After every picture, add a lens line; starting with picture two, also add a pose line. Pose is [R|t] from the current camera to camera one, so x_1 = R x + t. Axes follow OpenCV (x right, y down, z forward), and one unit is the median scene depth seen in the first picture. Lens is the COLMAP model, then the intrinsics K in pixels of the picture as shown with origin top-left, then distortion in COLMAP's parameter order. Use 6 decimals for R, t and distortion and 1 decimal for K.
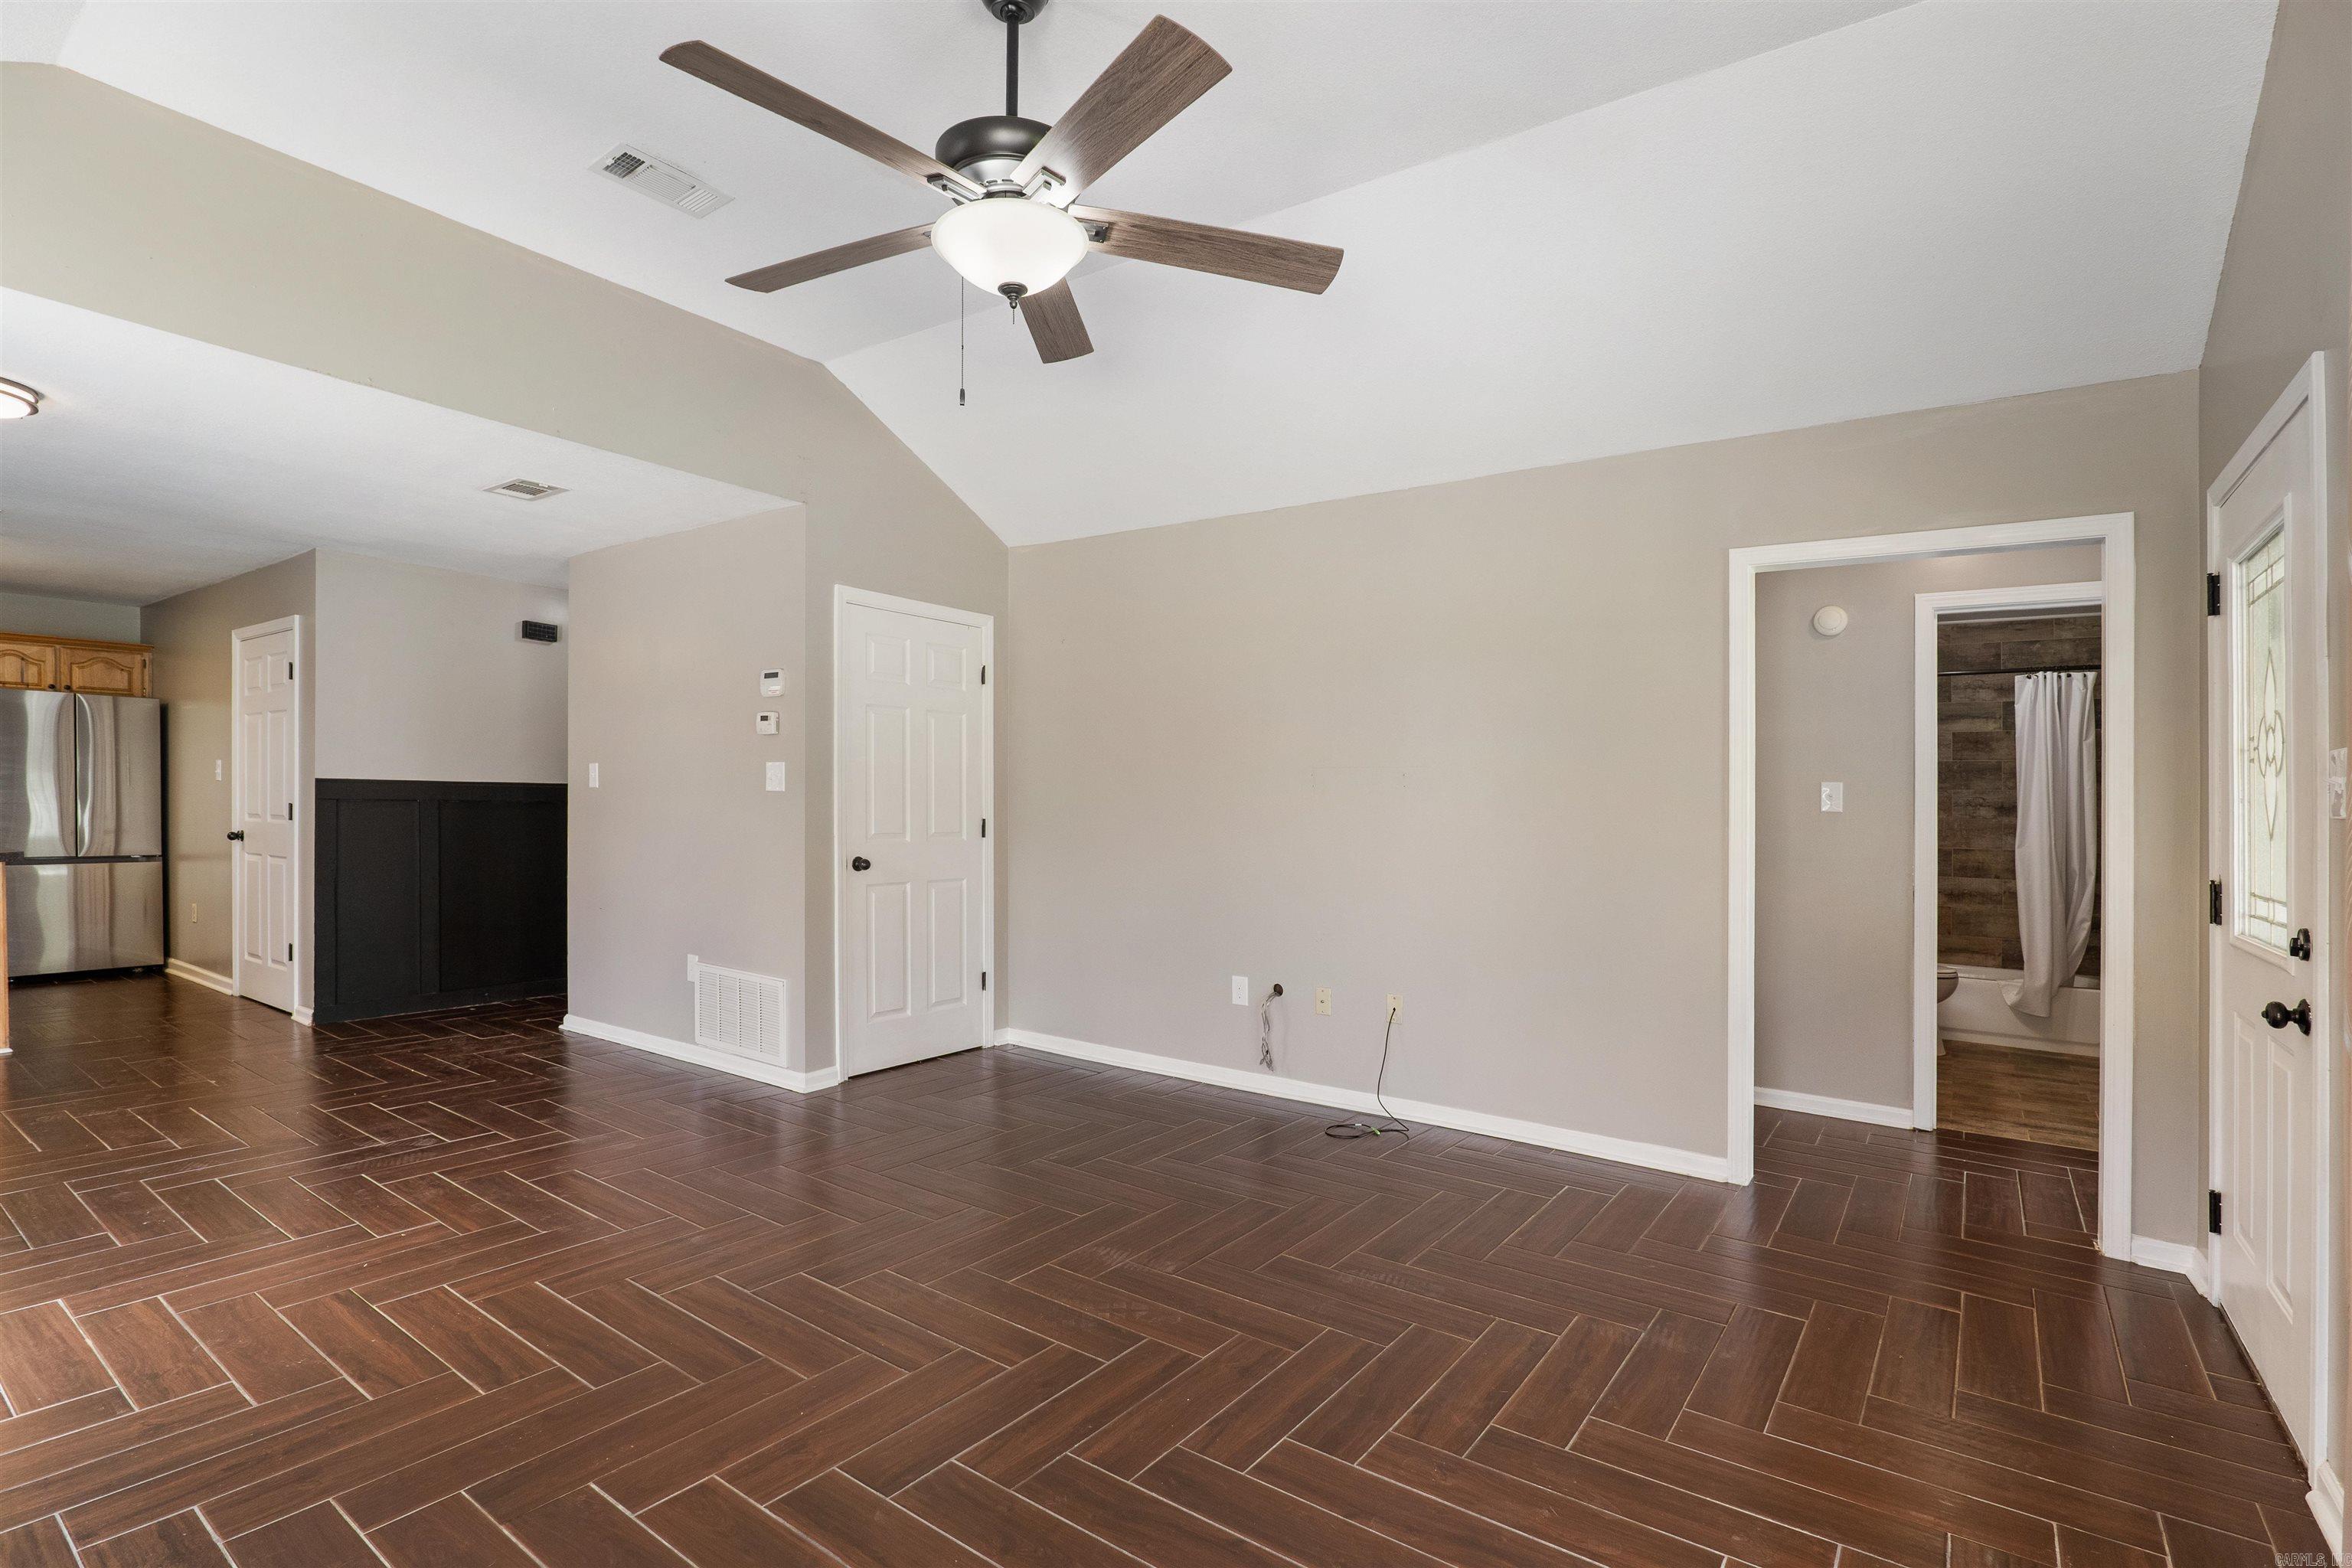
lens RADIAL K [[1090.4, 0, 1176.0], [0, 1090.4, 784.0], [0, 0, 1]] dist [-0.008662, 0.001003]
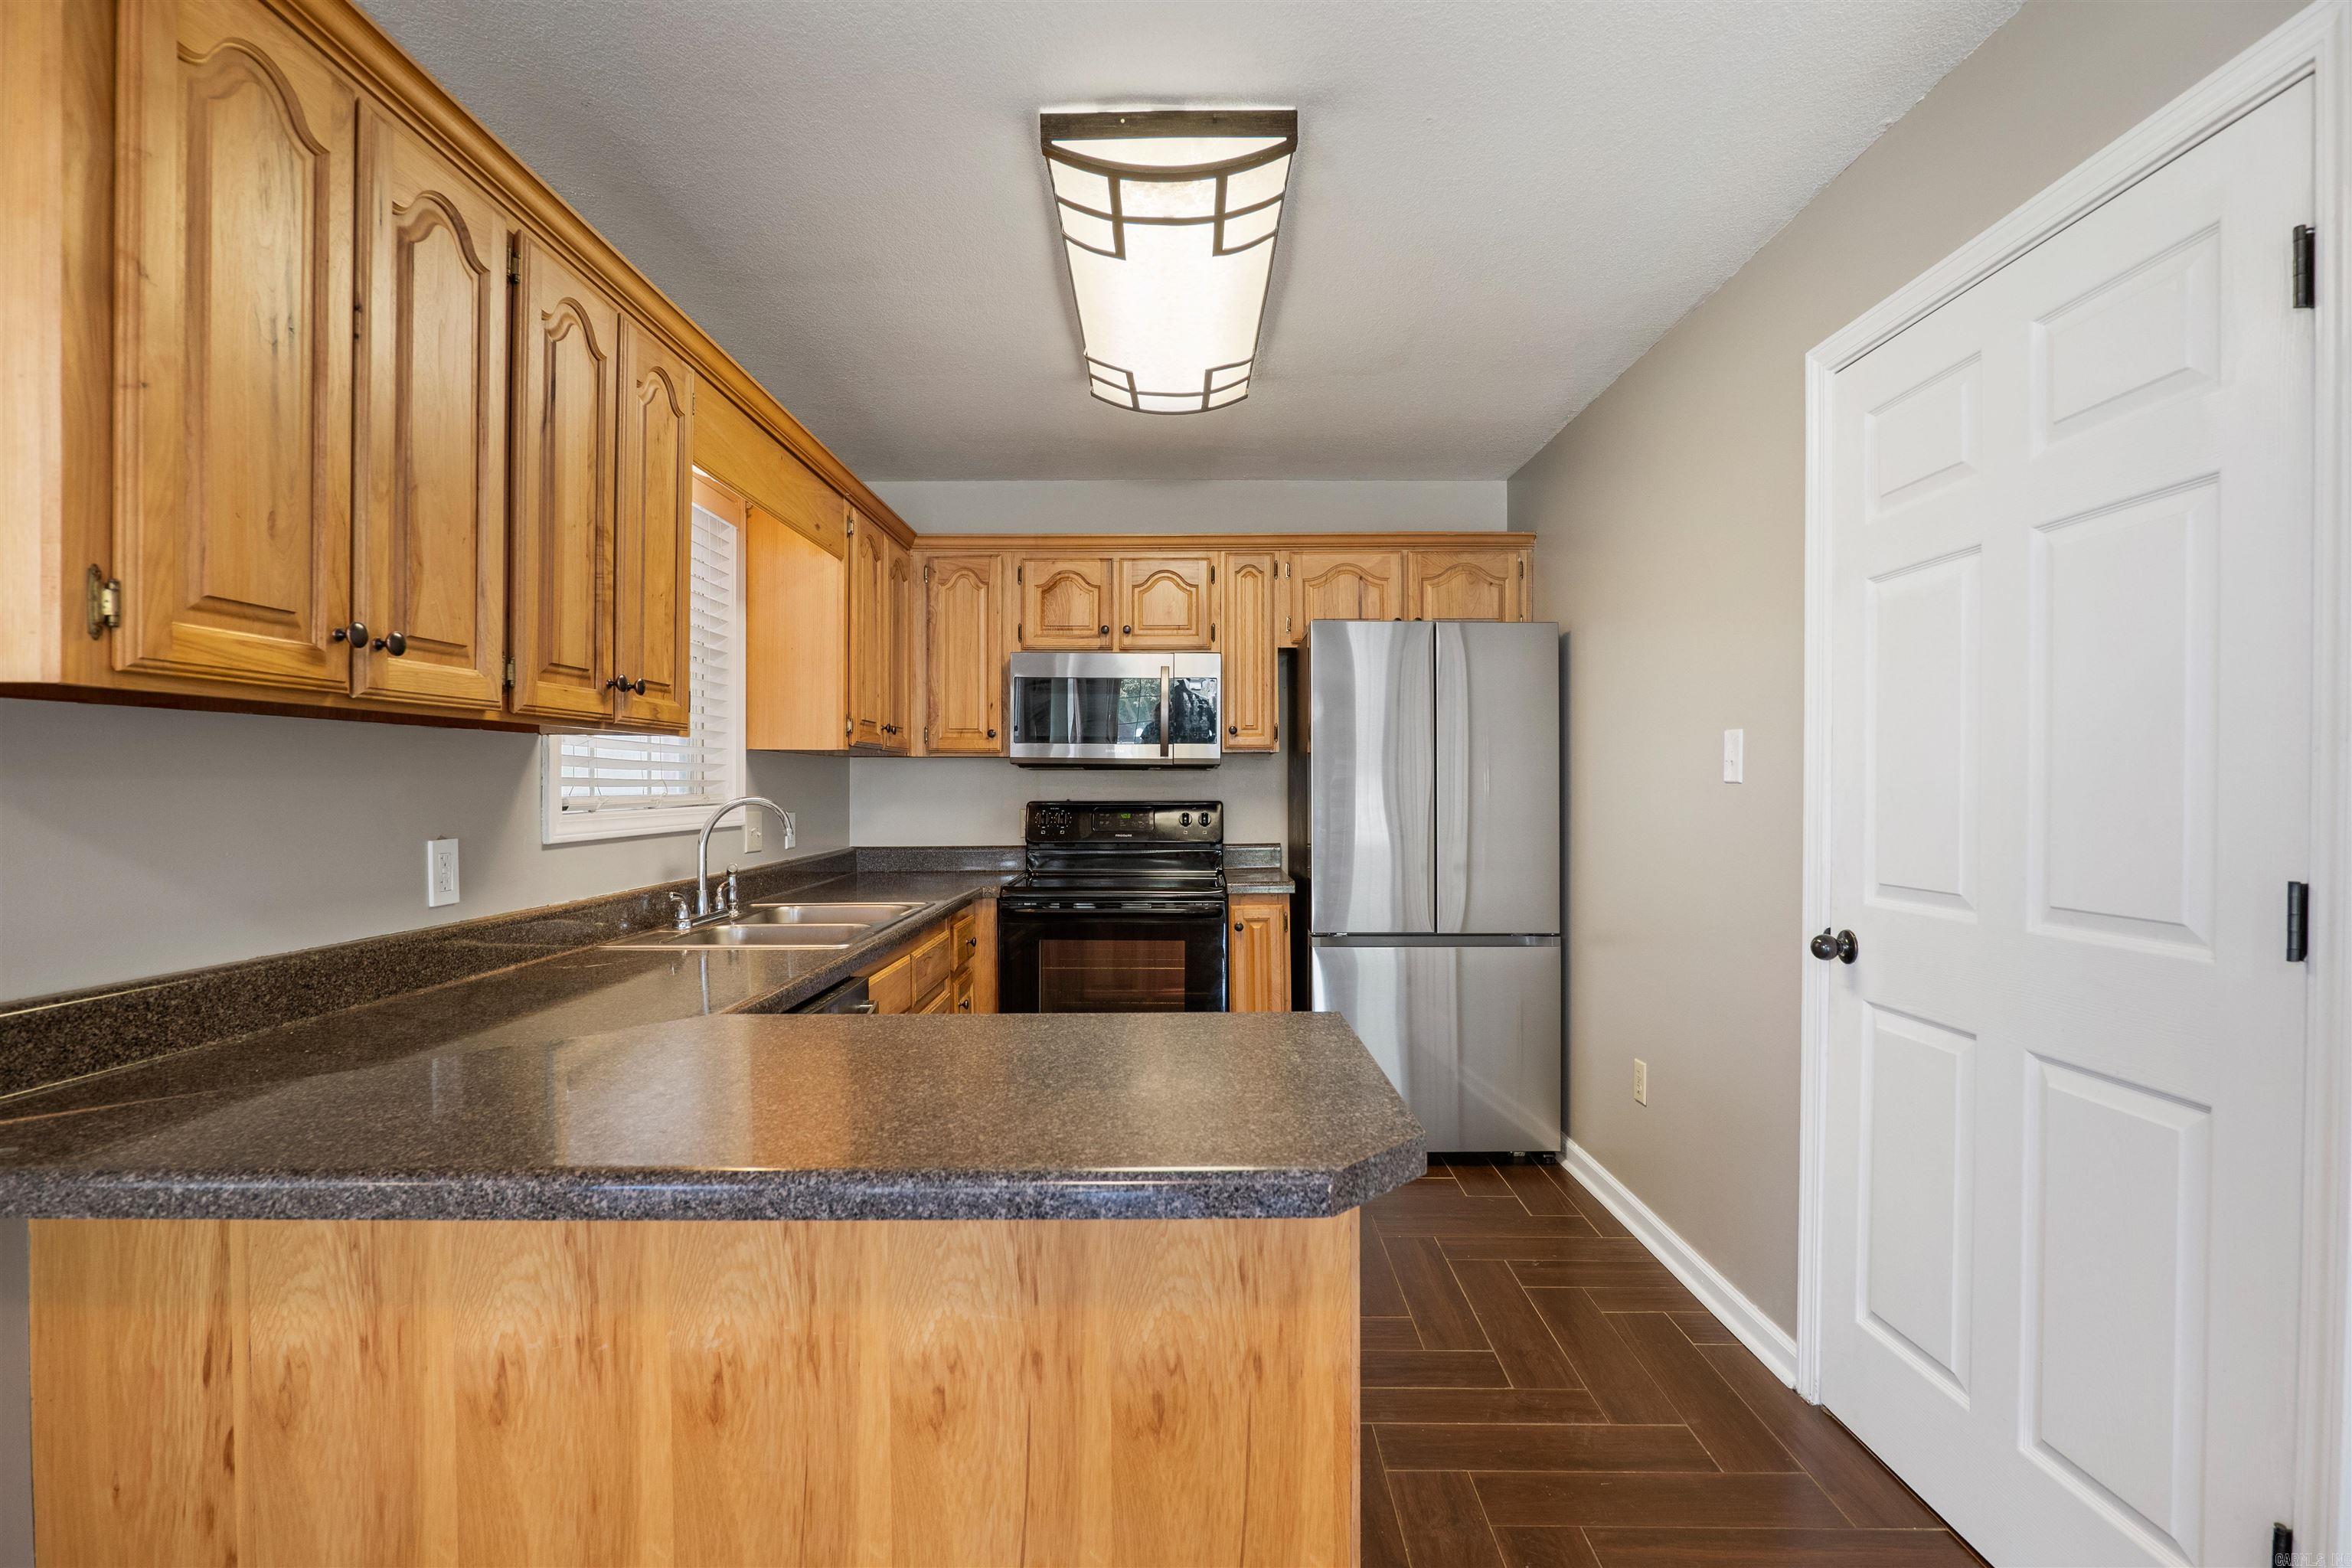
lens RADIAL K [[1090.4, 0, 1176.0], [0, 1090.4, 784.0], [0, 0, 1]] dist [-0.008662, 0.001003]
pose [[0.573854, 0.000442, -0.818958, -0.627362], [-0.007871, 0.999957, -0.004976, 0.001072], [0.818920, 0.009301, 0.573833, 0.566881]]
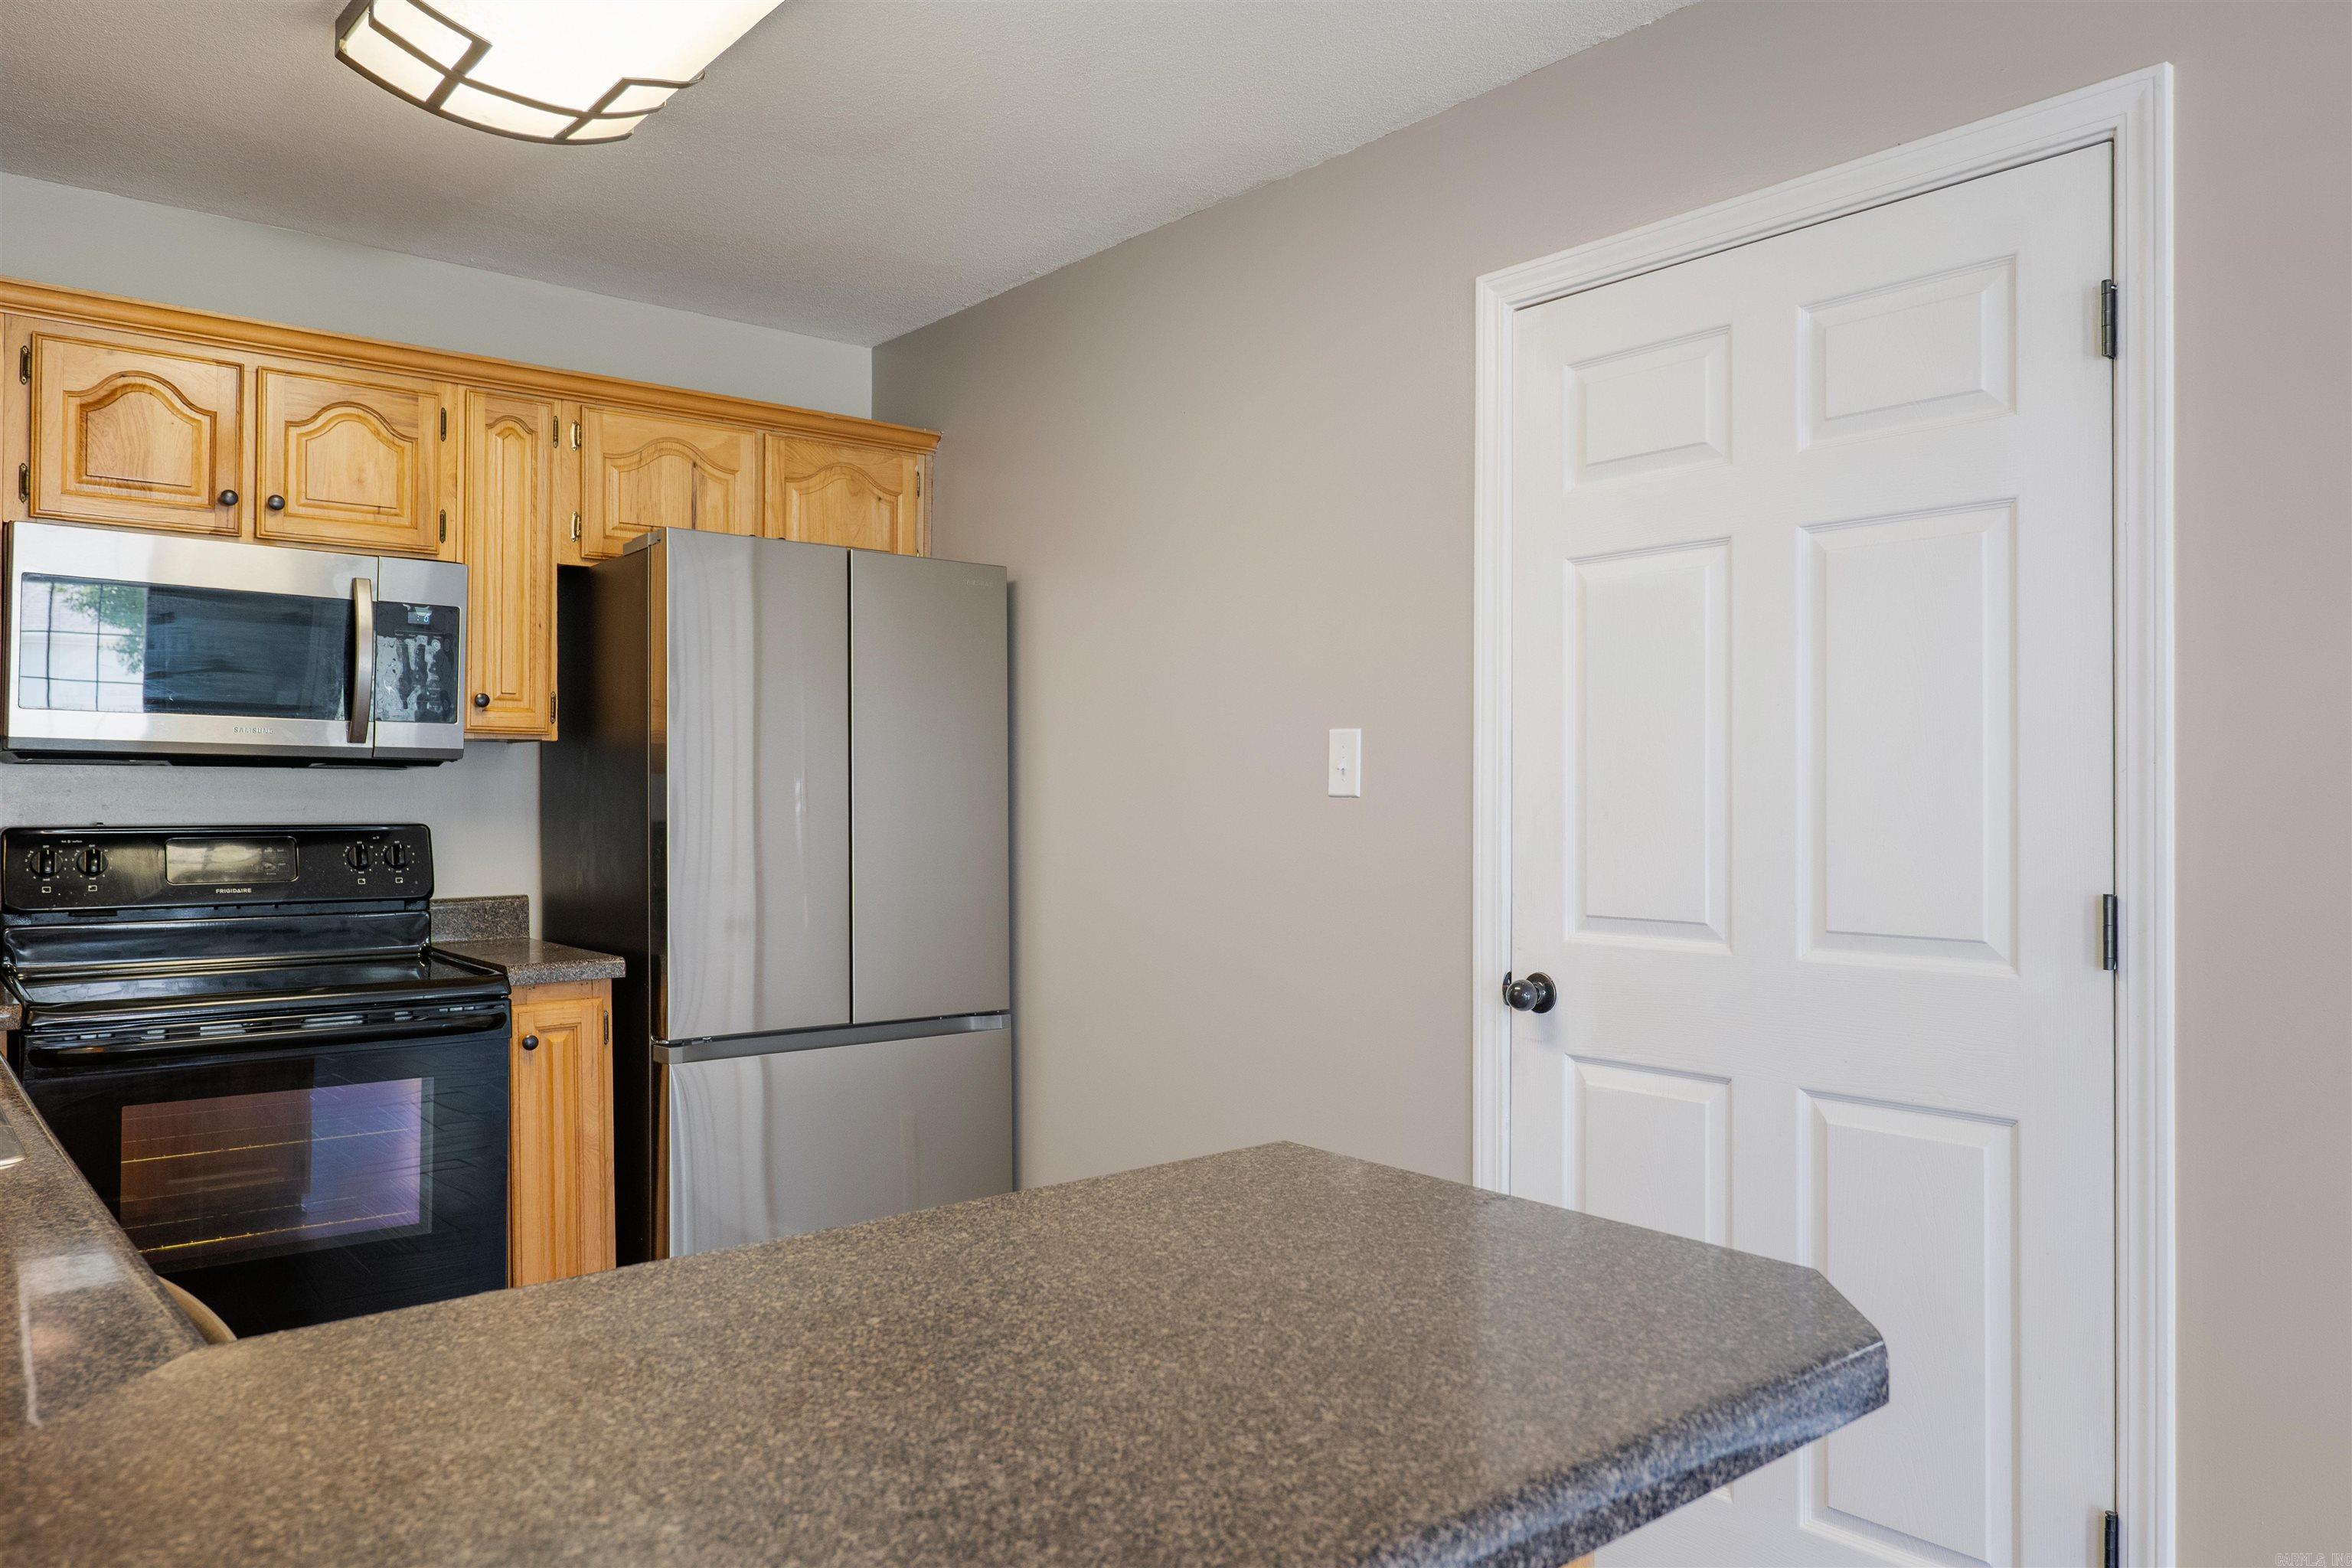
lens RADIAL K [[1629.0, 0, 1172.9], [0, 1629.0, 774.9], [0, 0, 1]] dist [-0.003365, 0.003175]
pose [[0.965032, 0.001623, -0.262129, -0.748576], [-0.007755, 0.999720, -0.022361, 0.001542], [0.262019, 0.023612, 0.964774, 0.503090]]
